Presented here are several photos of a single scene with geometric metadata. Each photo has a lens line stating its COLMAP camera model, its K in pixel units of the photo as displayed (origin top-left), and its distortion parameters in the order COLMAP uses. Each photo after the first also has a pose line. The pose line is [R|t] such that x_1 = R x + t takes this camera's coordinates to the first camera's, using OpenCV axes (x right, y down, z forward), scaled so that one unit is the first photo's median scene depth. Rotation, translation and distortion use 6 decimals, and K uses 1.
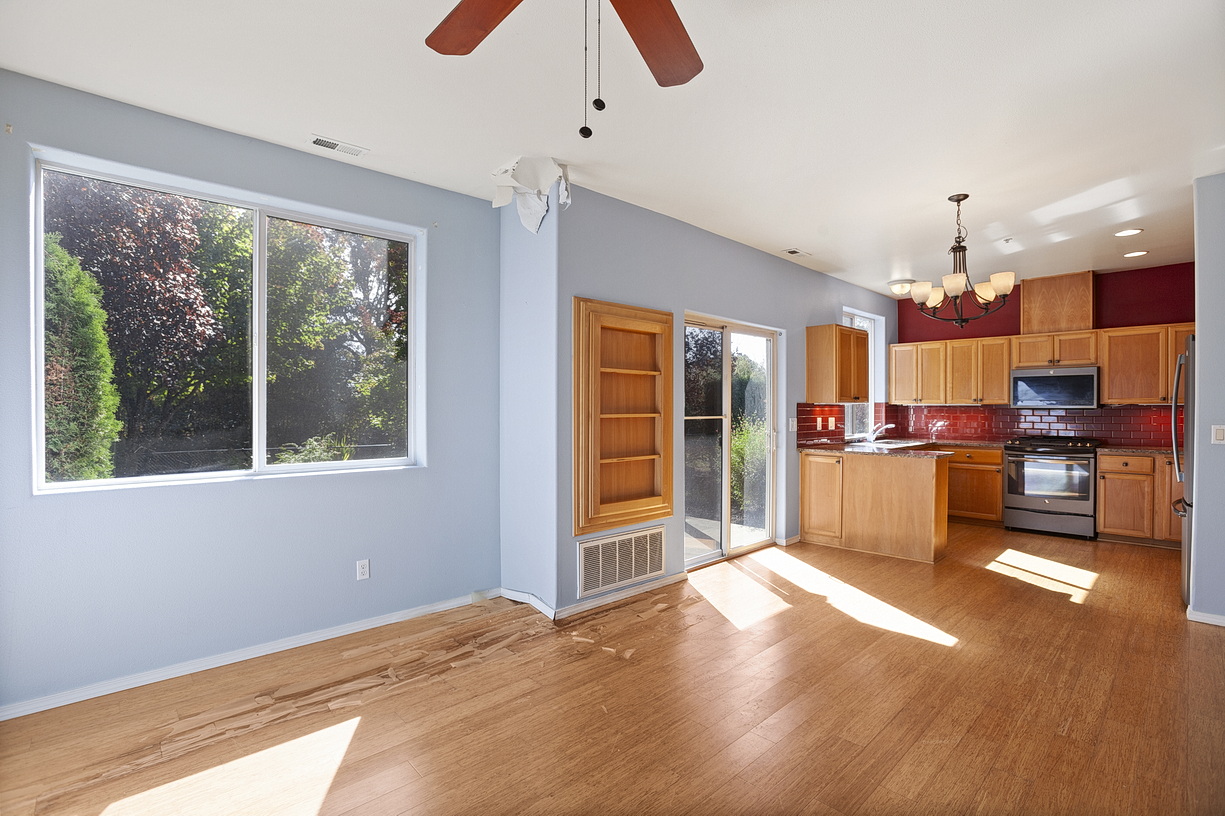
lens RADIAL K [[565.0, 0, 636.0], [0, 565.0, 413.8], [0, 0, 1]] dist [-0.016993, 0.005763]
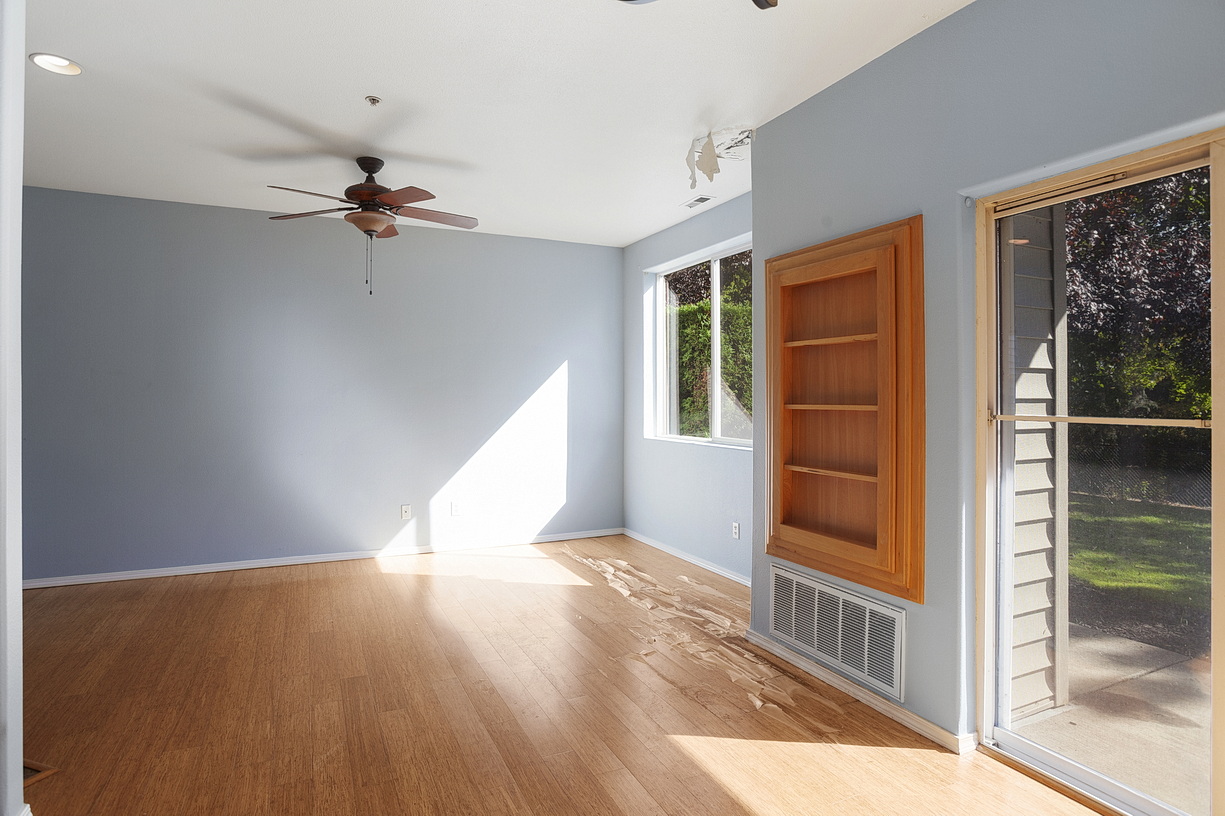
lens RADIAL K [[667.4, 0, 615.2], [0, 667.4, 393.1], [0, 0, 1]] dist [-0.021655, 0.000335]
pose [[-0.345748, -0.006475, -0.938305, 0.573946], [-0.008814, 0.999954, -0.003652, -0.006640], [0.938286, 0.007008, -0.345789, 0.740125]]
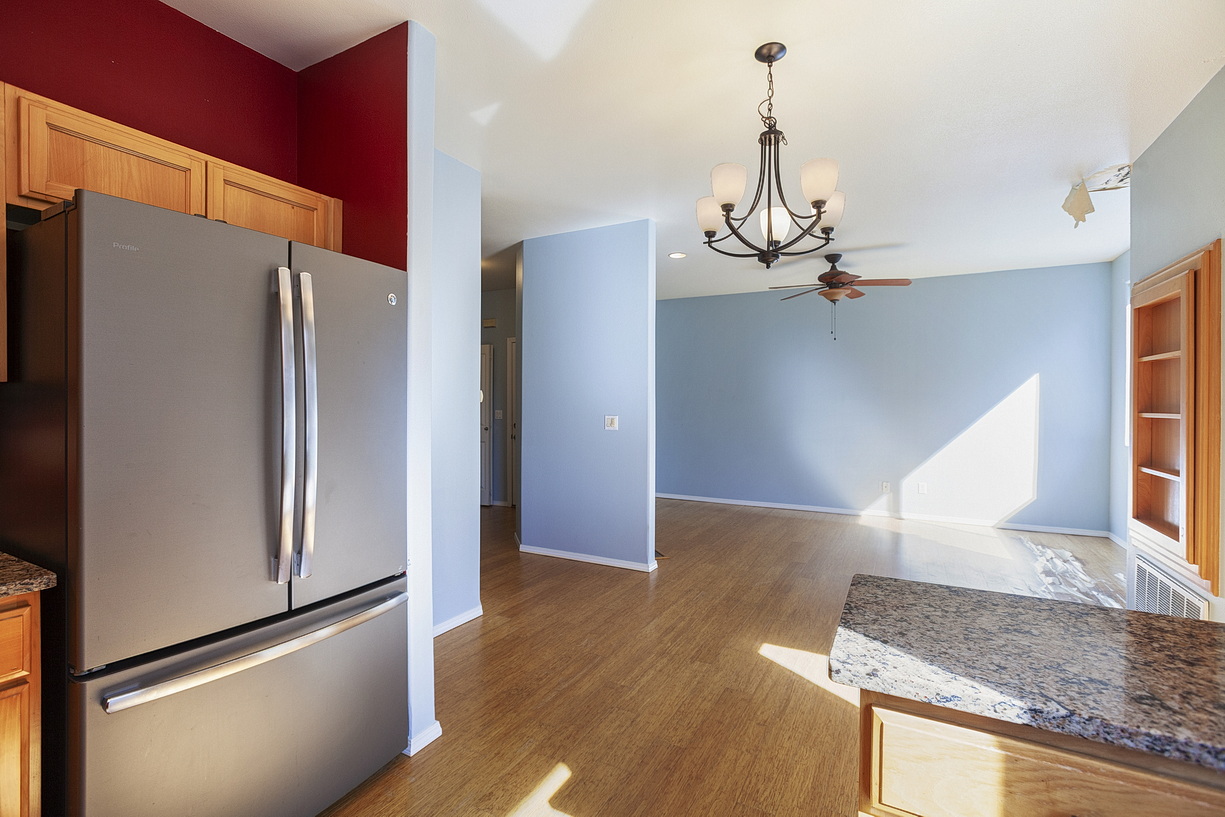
lens RADIAL K [[565.0, 0, 611.5], [0, 565.0, 404.4], [0, 0, 1]] dist [-0.016993, 0.005763]
pose [[-0.959187, -0.004496, -0.282738, 0.629732], [-0.007600, 0.999922, 0.009881, -0.010356], [0.282672, 0.011626, -0.959146, 1.065109]]
